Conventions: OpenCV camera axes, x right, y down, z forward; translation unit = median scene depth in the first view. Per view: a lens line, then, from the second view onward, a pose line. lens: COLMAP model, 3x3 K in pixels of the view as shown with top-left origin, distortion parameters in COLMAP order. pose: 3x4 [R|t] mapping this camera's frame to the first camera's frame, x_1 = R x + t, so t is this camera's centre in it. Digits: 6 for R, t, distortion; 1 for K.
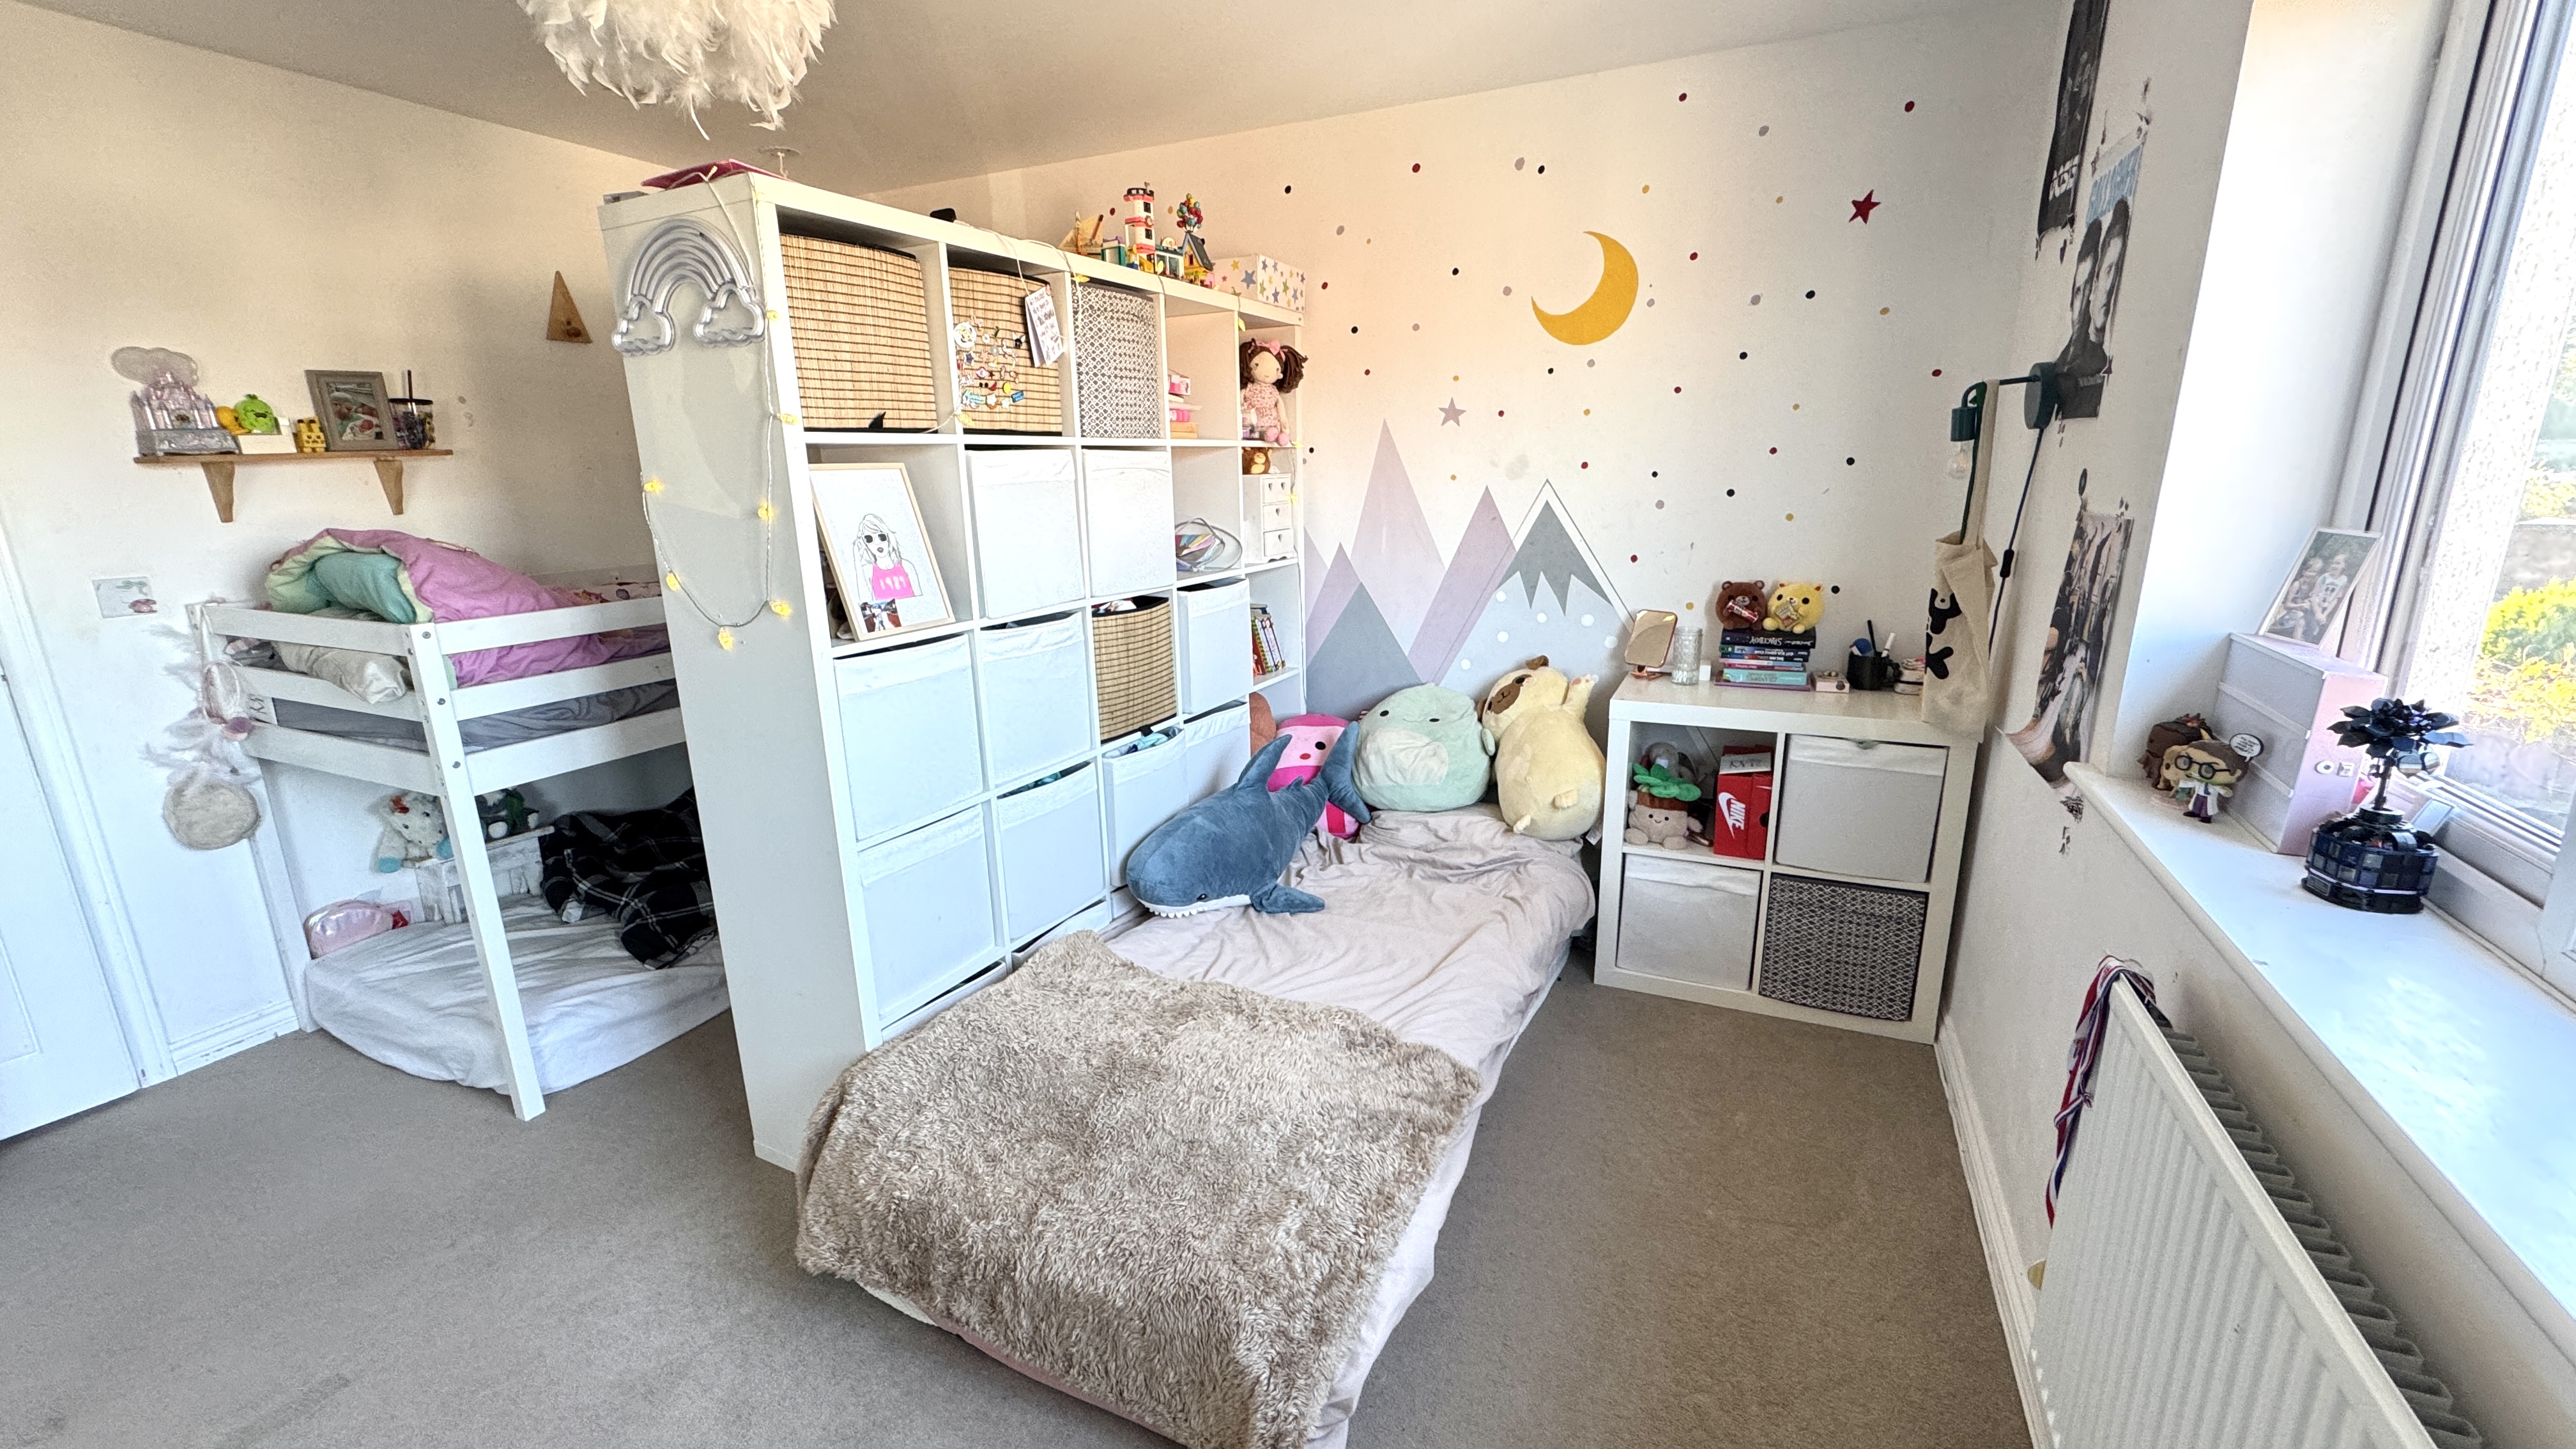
lens RADIAL K [[1030.1, 0, 1287.6], [0, 1030.1, 725.2], [0, 0, 1]] dist [-0.000731, 0.000066]
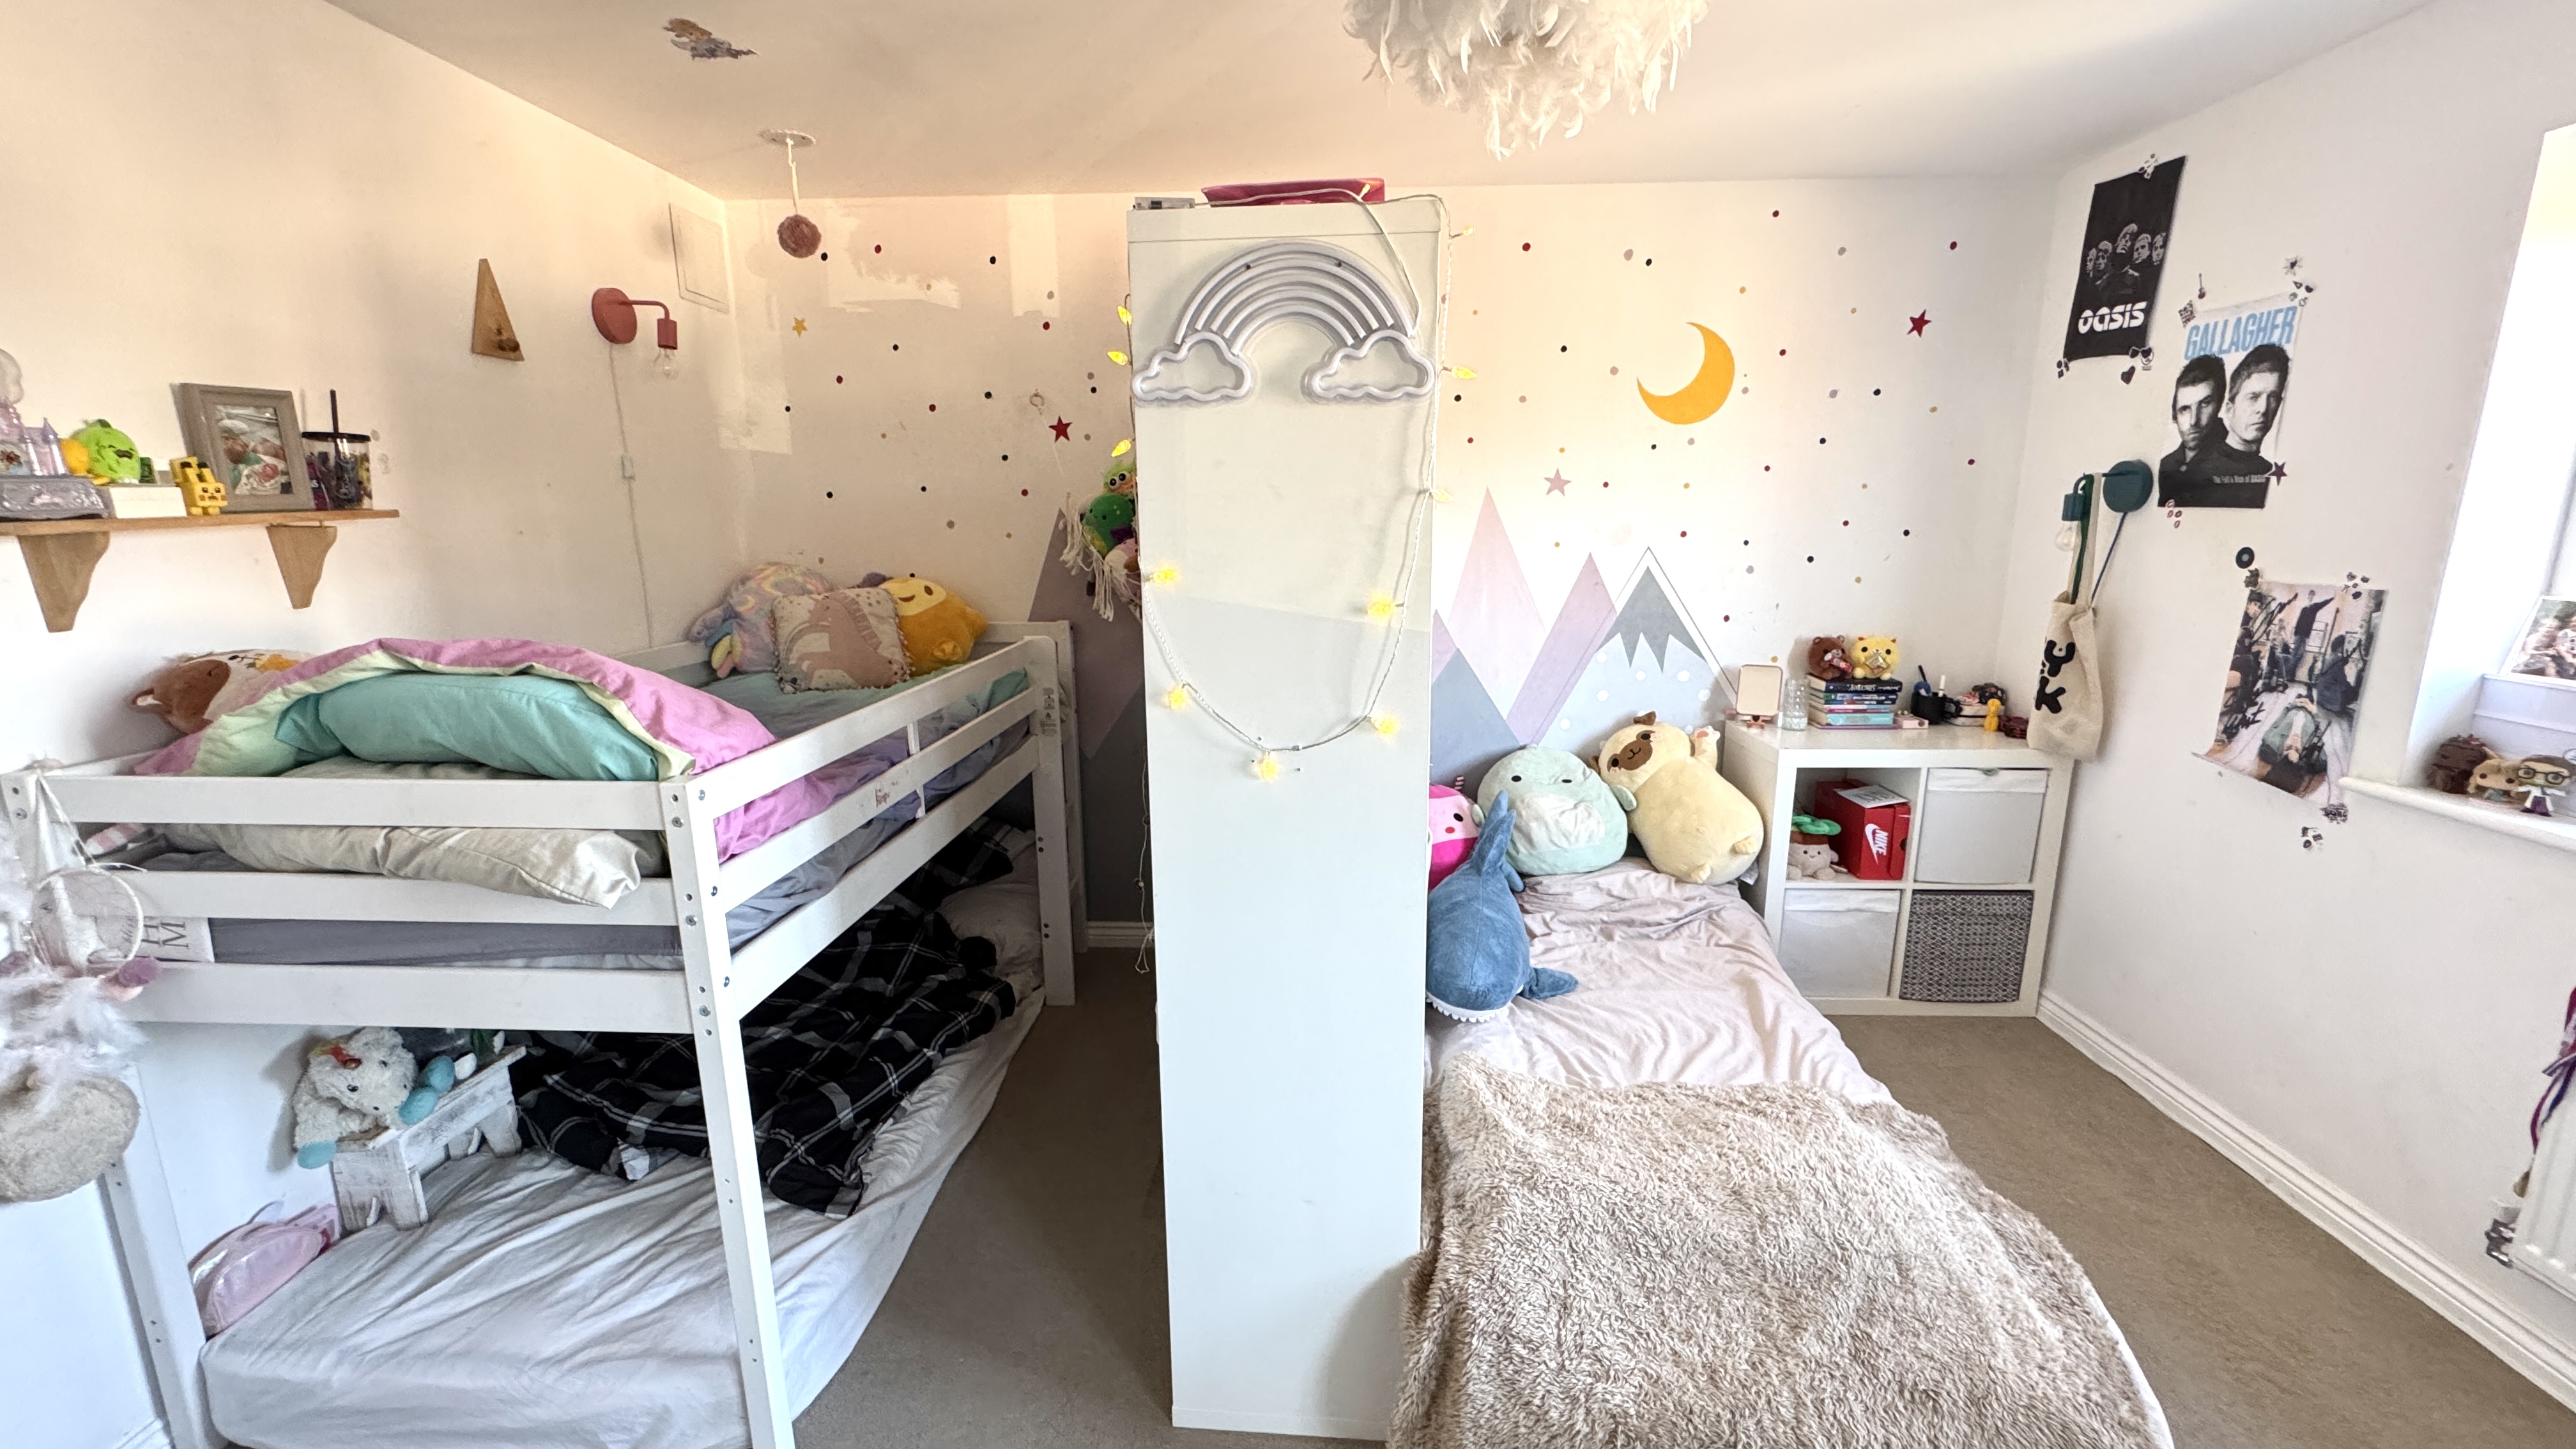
lens RADIAL K [[1030.1, 0, 1289.1], [0, 1030.1, 724.6], [0, 0, 1]] dist [-0.000731, 0.000066]
pose [[0.924597, -0.067658, 0.374891, -0.609583], [0.084622, 0.995992, -0.028955, -0.067694], [-0.371429, 0.058496, 0.926617, 0.195139]]
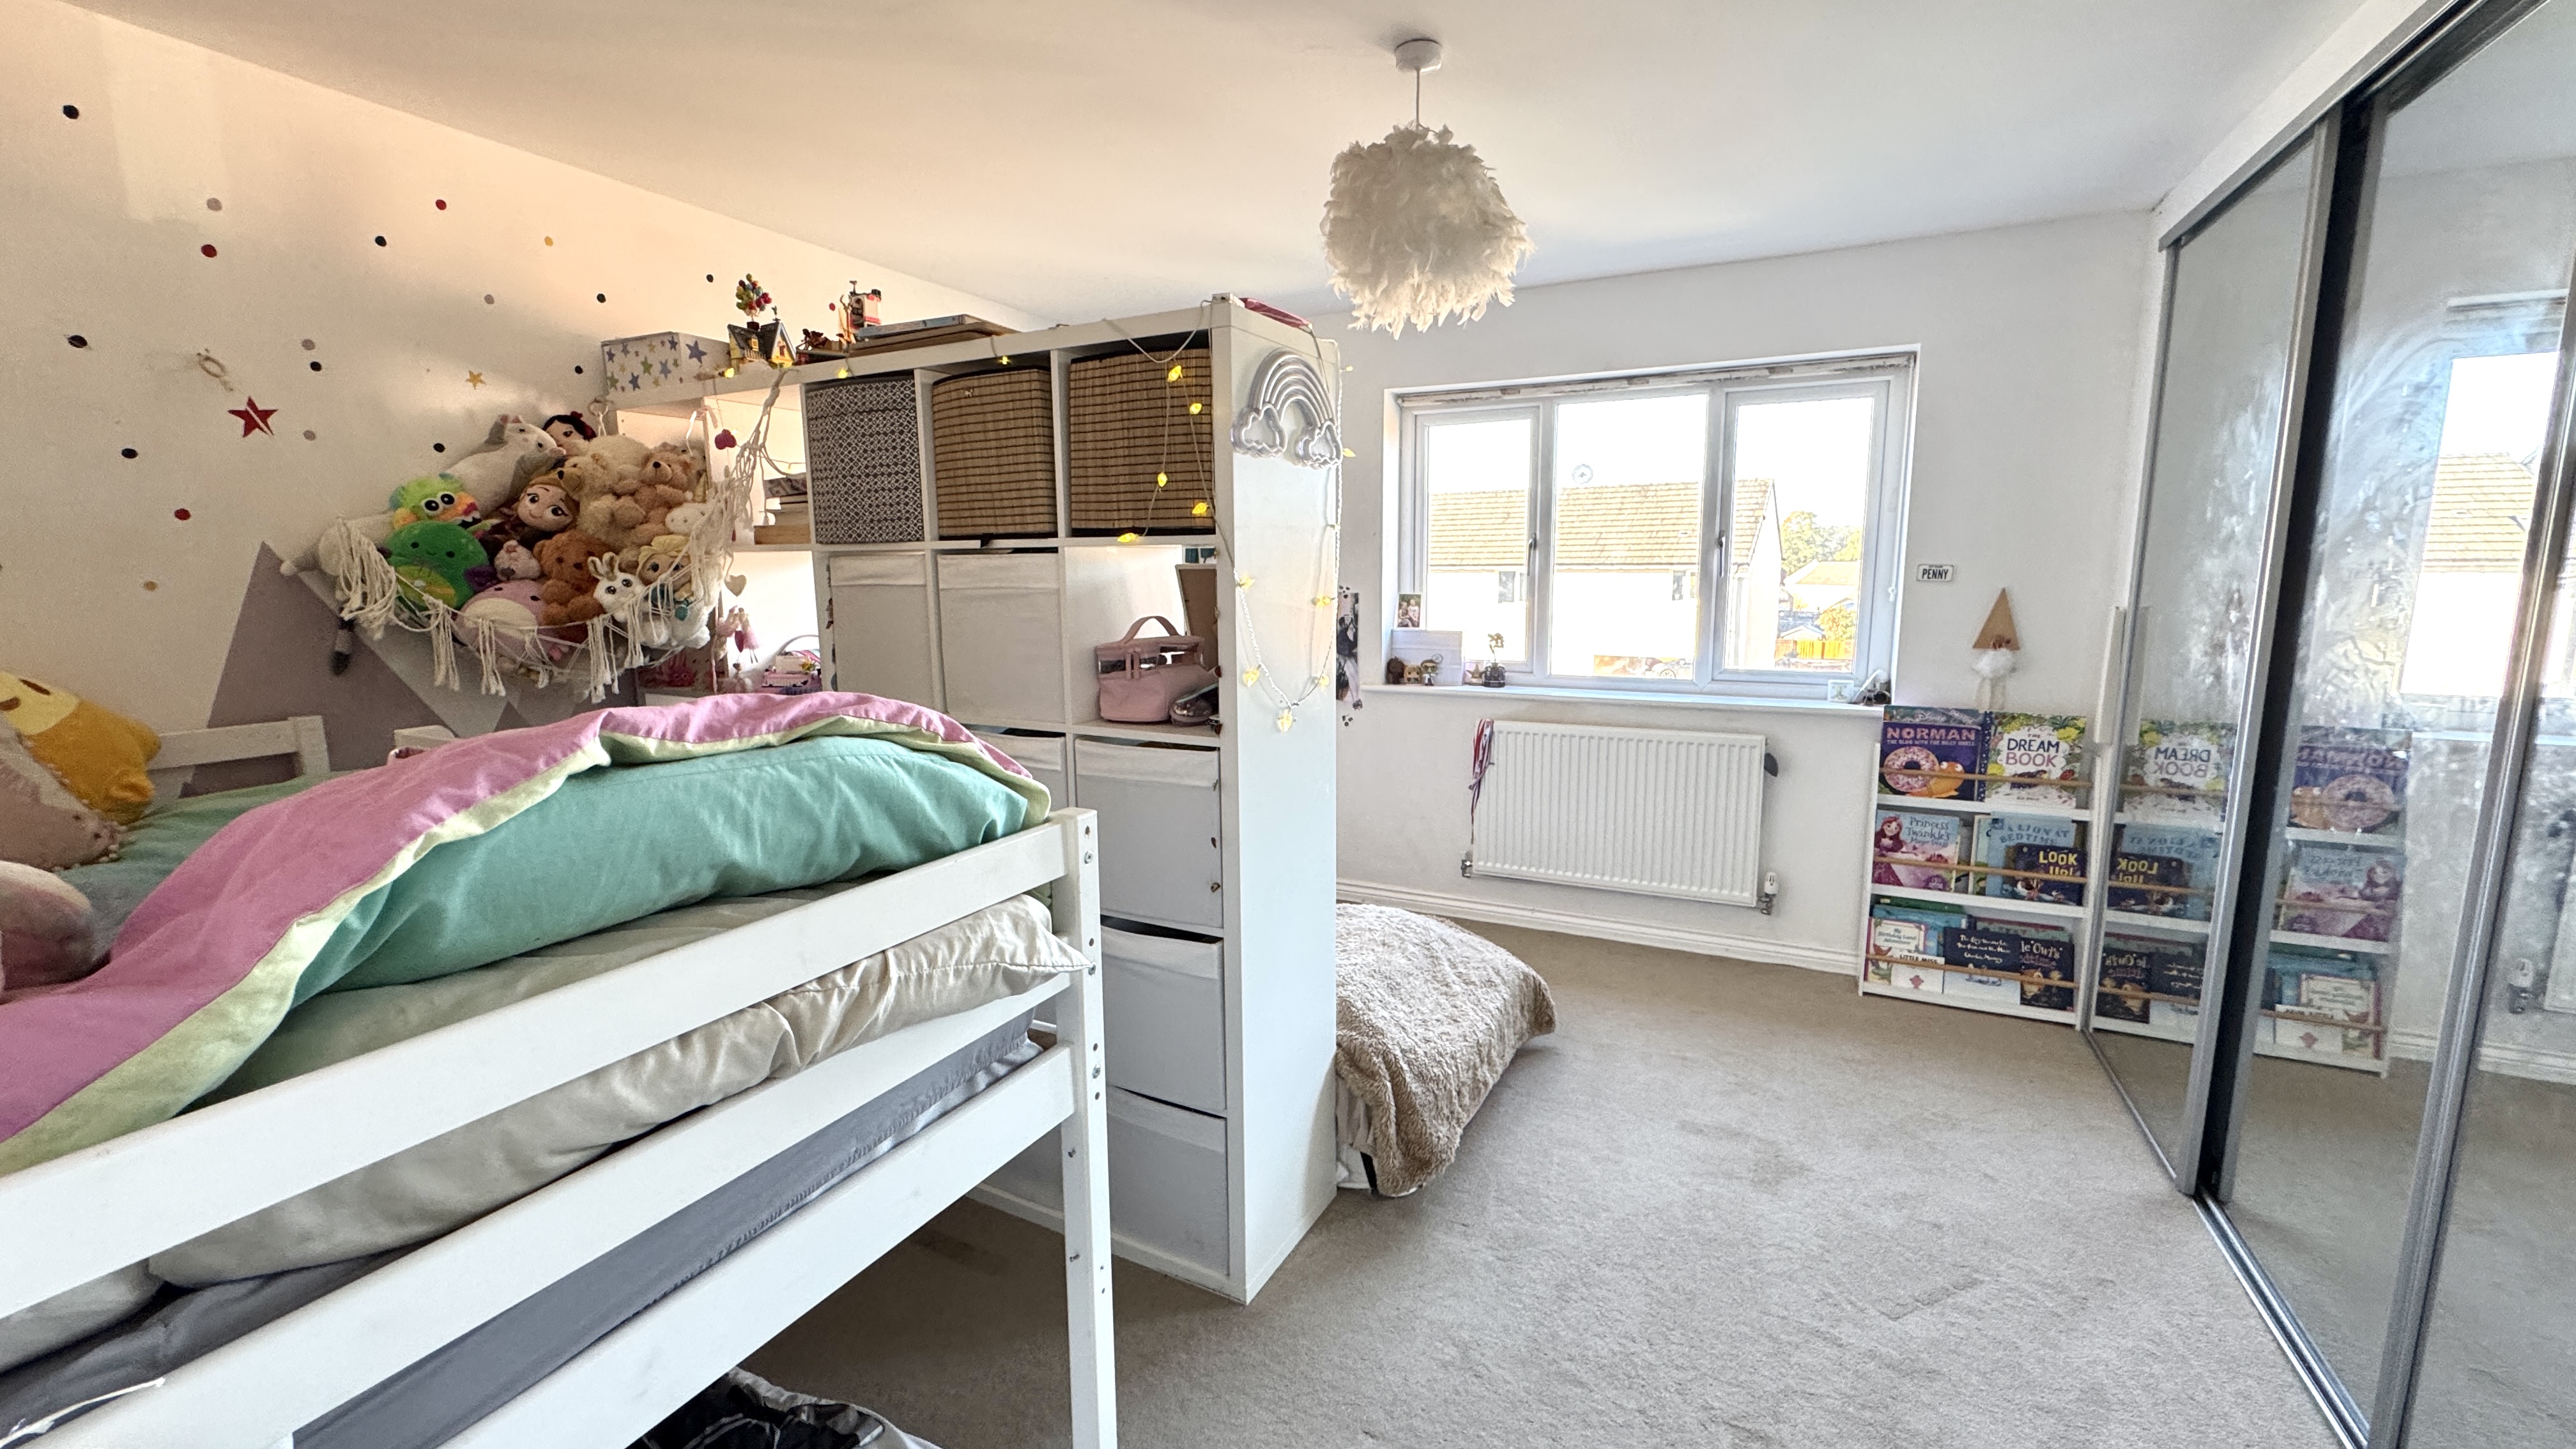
lens RADIAL K [[1030.1, 0, 1291.4], [0, 1030.1, 724.4], [0, 0, 1]] dist [-0.000731, 0.000066]
pose [[0.021155, -0.136250, 0.990449, -1.195259], [0.253573, 0.959008, 0.126509, -0.159483], [-0.967085, 0.248475, 0.054837, 0.697751]]
